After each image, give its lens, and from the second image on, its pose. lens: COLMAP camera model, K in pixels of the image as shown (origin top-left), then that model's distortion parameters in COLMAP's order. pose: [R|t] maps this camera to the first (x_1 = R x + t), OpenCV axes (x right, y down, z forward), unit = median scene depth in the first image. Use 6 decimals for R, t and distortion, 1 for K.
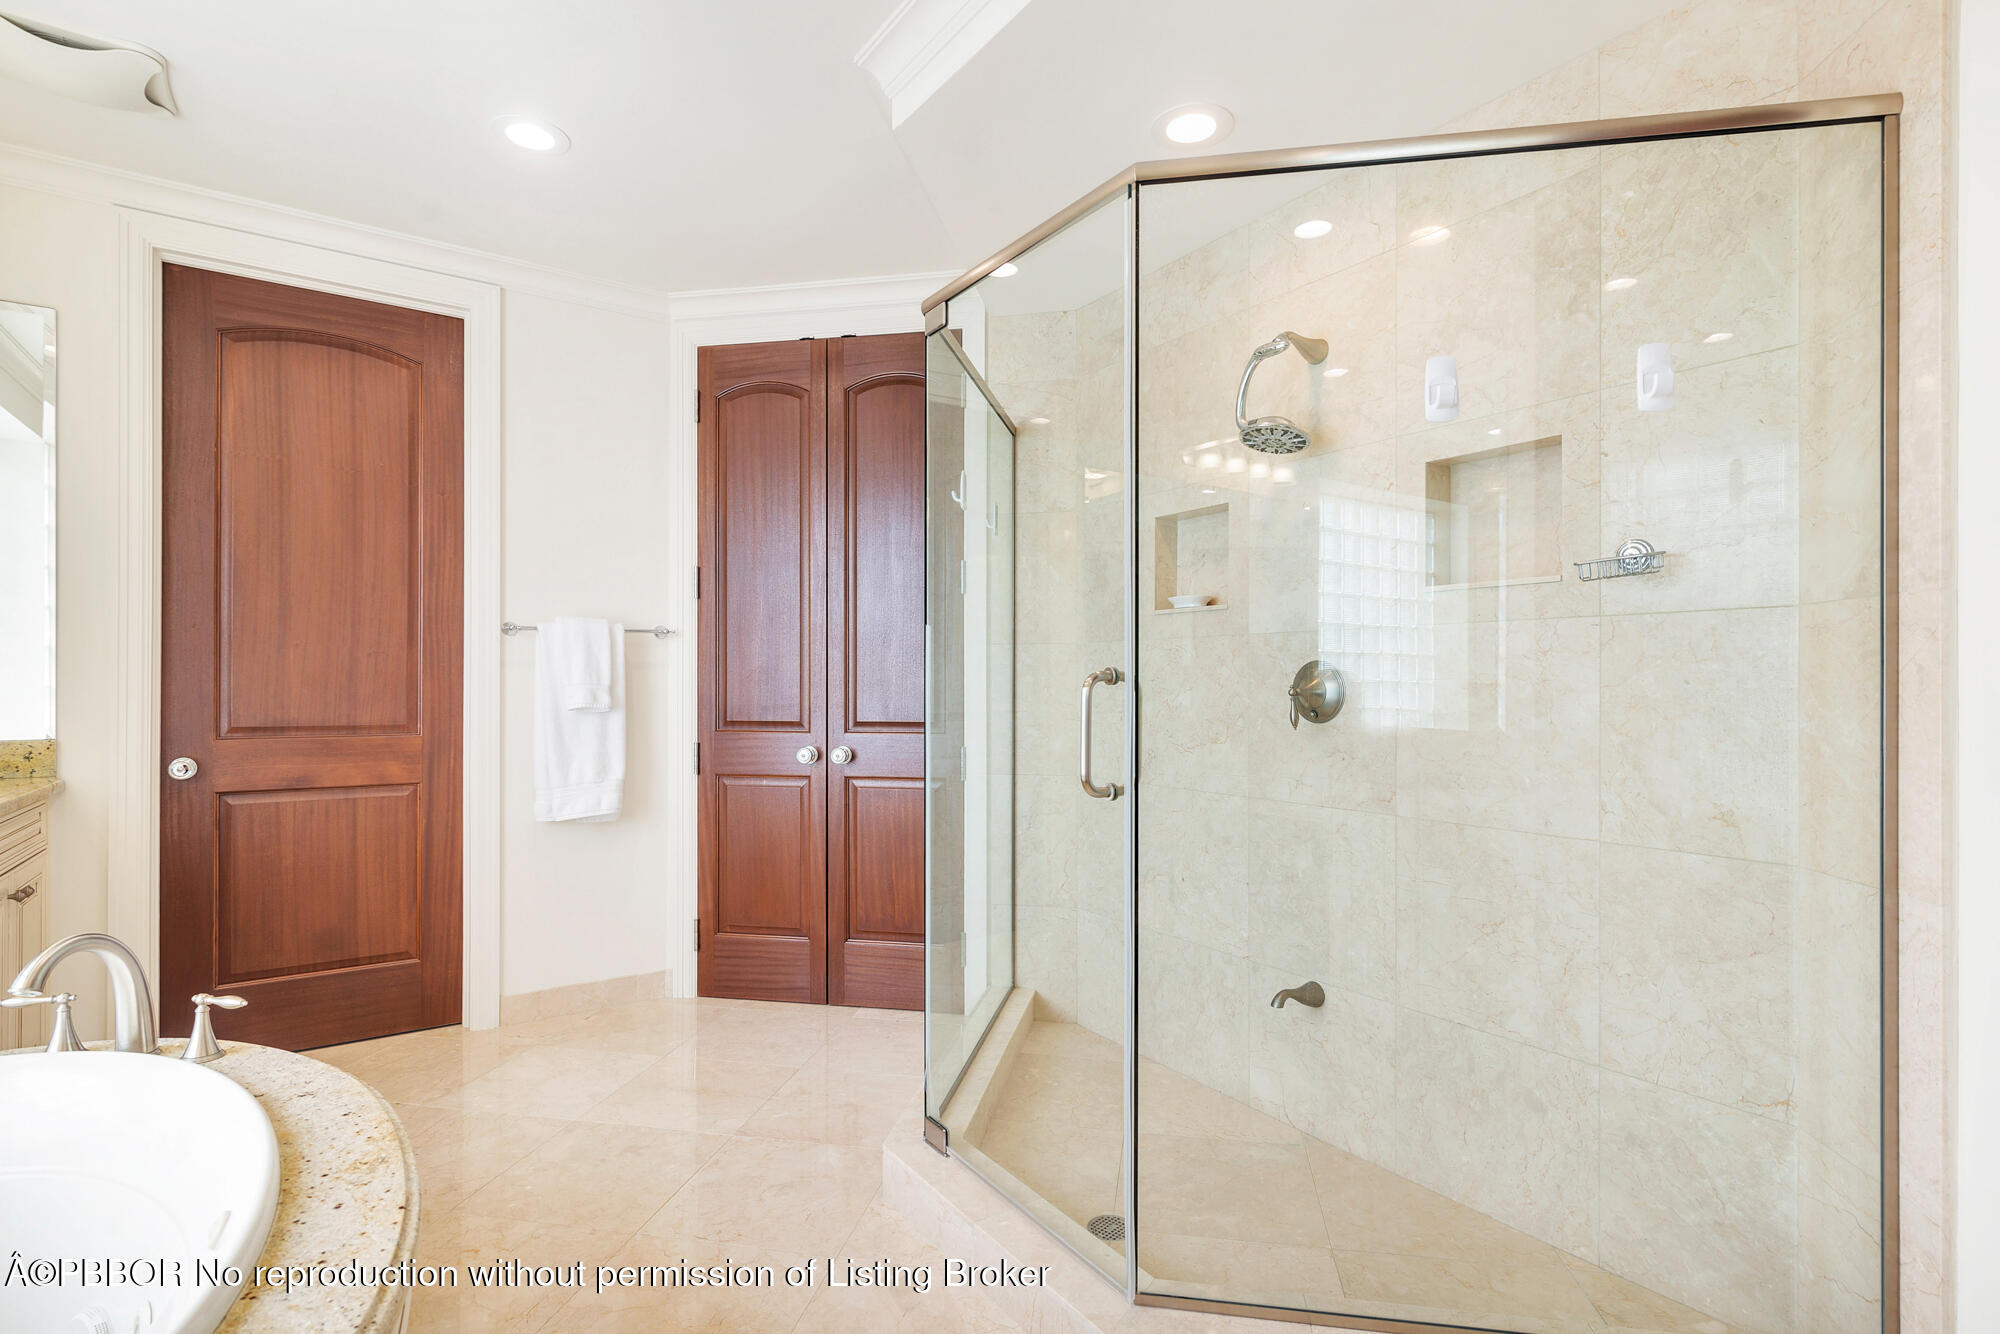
lens RADIAL K [[968.1, 0, 1004.2], [0, 968.1, 688.6], [0, 0, 1]] dist [0.002202, 0.000324]
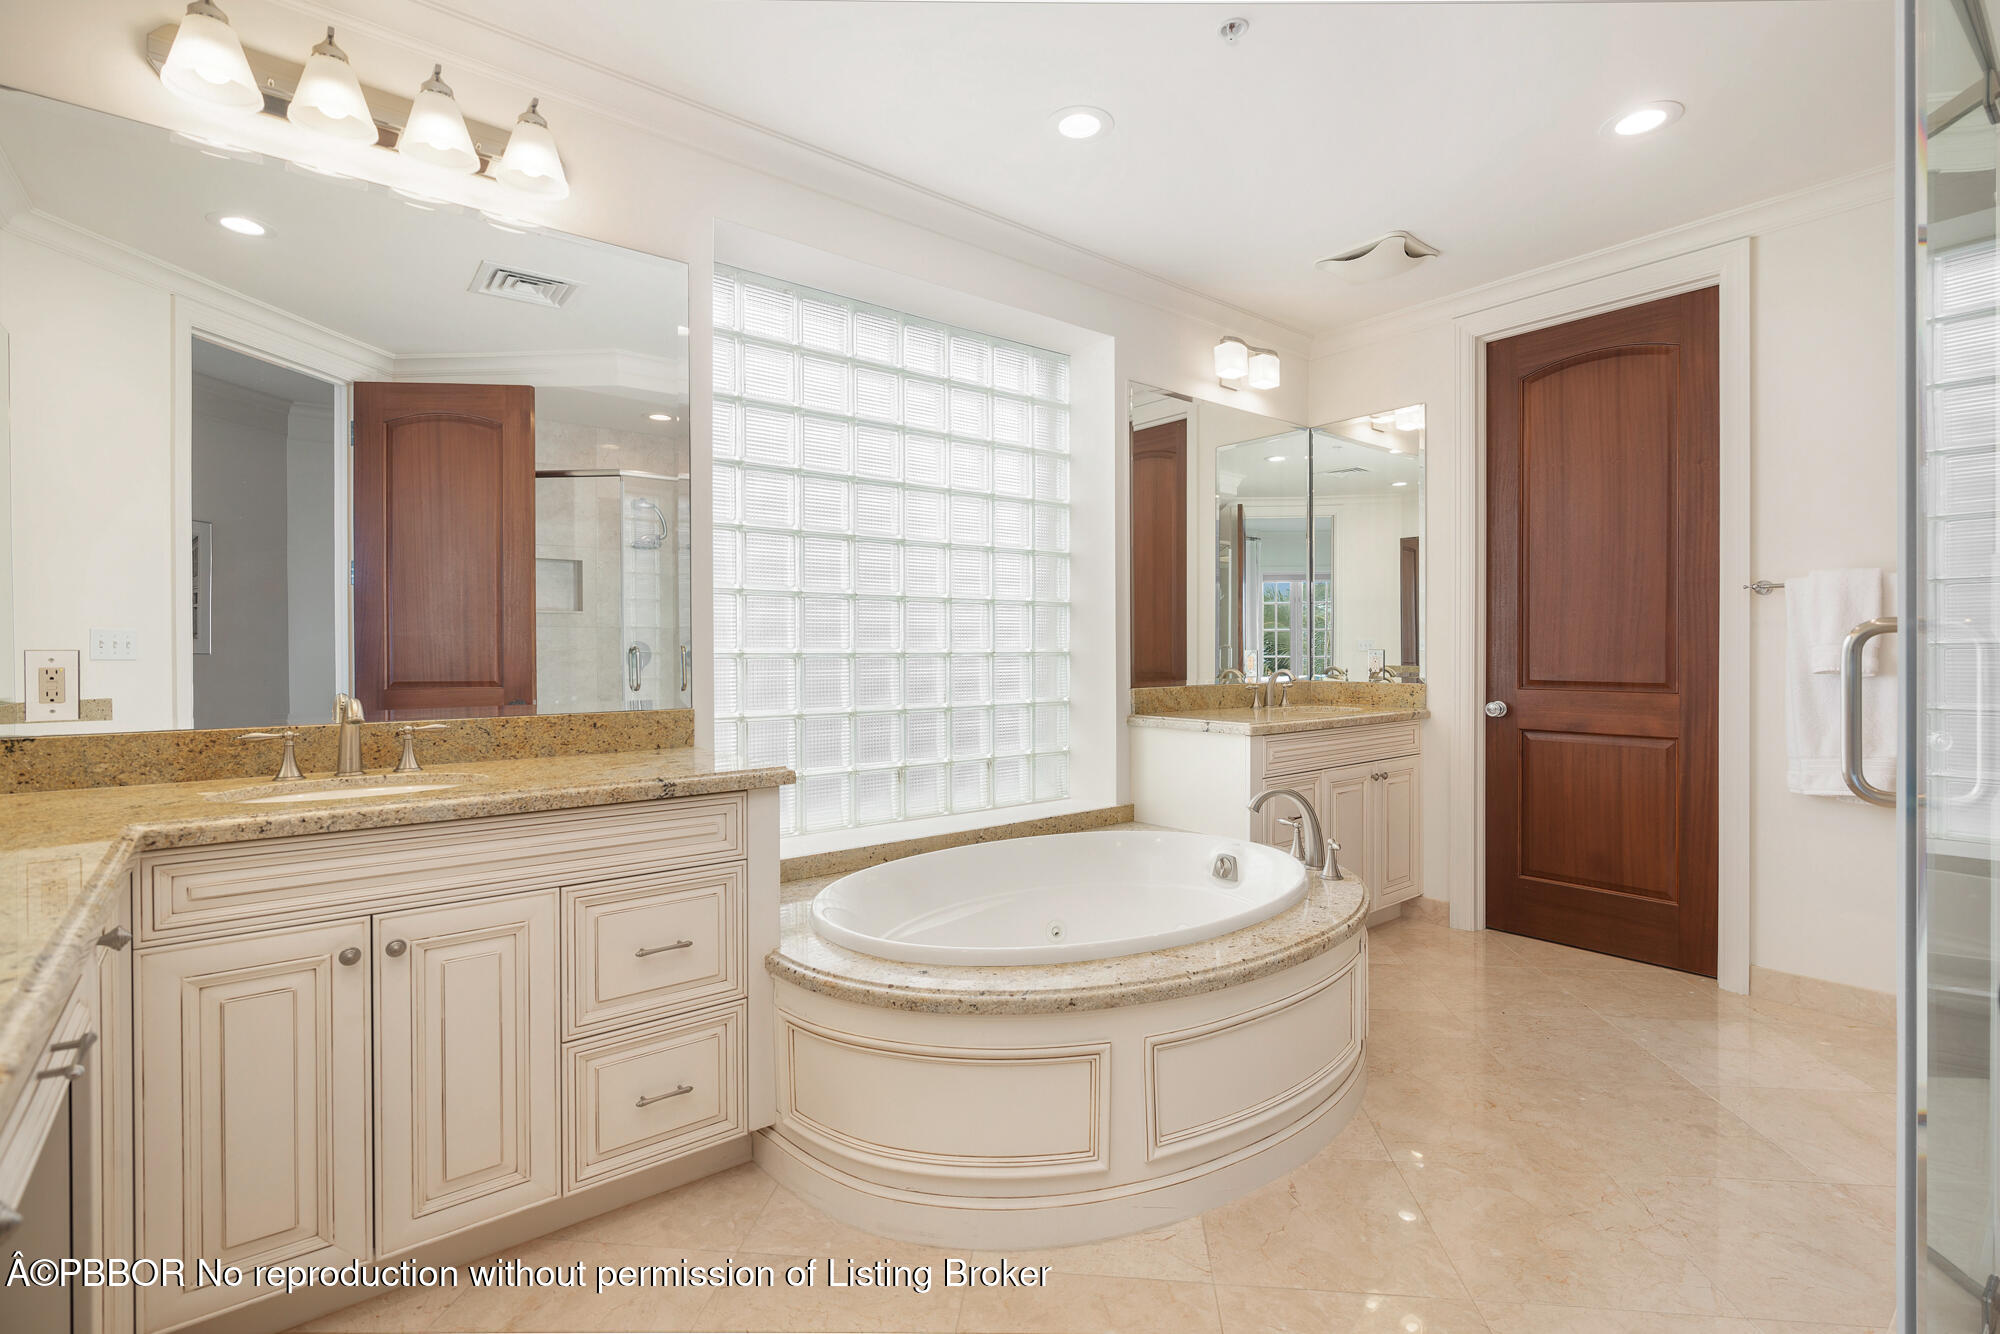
lens RADIAL K [[926.4, 0, 1000.0], [0, 926.4, 667.0], [0, 0, 1]] dist [-0.000490, -0.000085]
pose [[0.076907, 0.016166, -0.996907, 0.364218], [-0.000186, 0.999869, 0.016200, 0.002449], [0.997038, -0.001060, 0.076900, 0.181757]]
